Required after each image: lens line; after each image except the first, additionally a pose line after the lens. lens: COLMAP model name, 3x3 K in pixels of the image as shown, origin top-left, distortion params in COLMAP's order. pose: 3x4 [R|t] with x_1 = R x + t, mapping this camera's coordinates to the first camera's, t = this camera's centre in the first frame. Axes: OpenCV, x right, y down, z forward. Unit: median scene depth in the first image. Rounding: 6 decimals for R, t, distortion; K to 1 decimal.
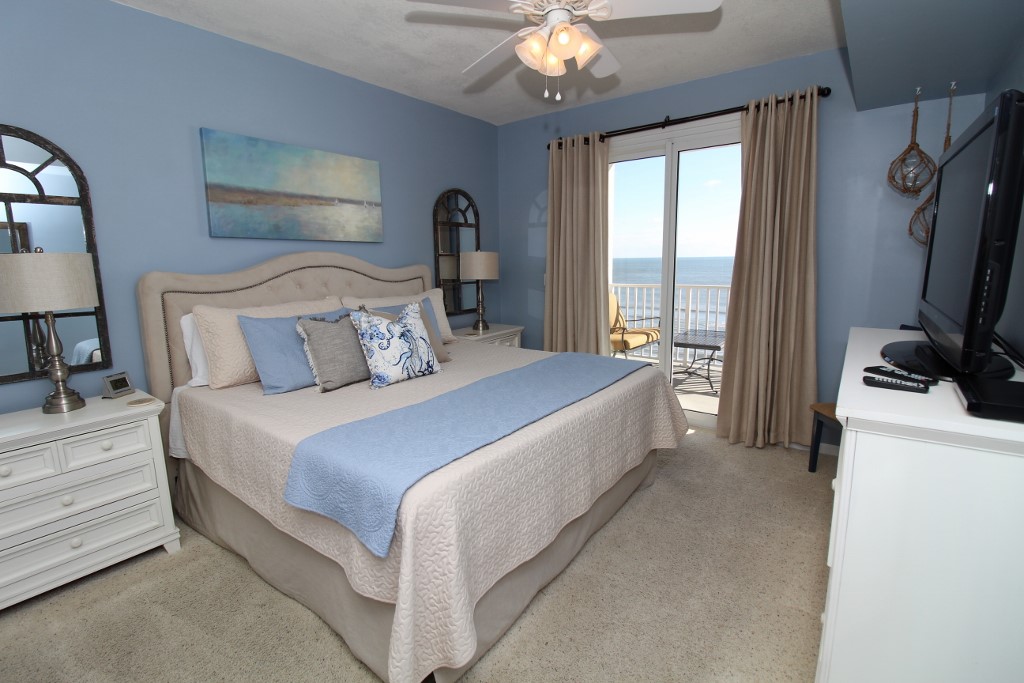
lens RADIAL K [[471.7, 0, 483.0], [0, 471.7, 338.2], [0, 0, 1]] dist [-0.010672, -0.010768]
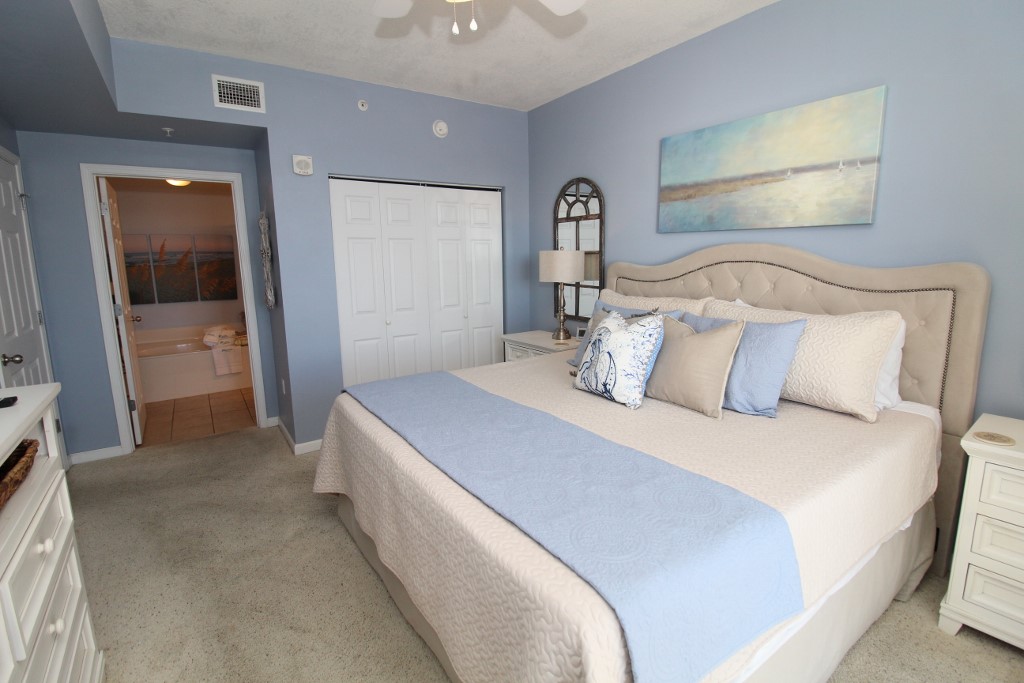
lens RADIAL K [[473.3, 0, 508.4], [0, 473.3, 331.5], [0, 0, 1]] dist [-0.001952, -0.011244]
pose [[-0.289816, 0.177111, -0.940552, 0.617628], [-0.128684, 0.966594, 0.221667, -0.177450], [0.948392, 0.185277, -0.257343, 0.915616]]
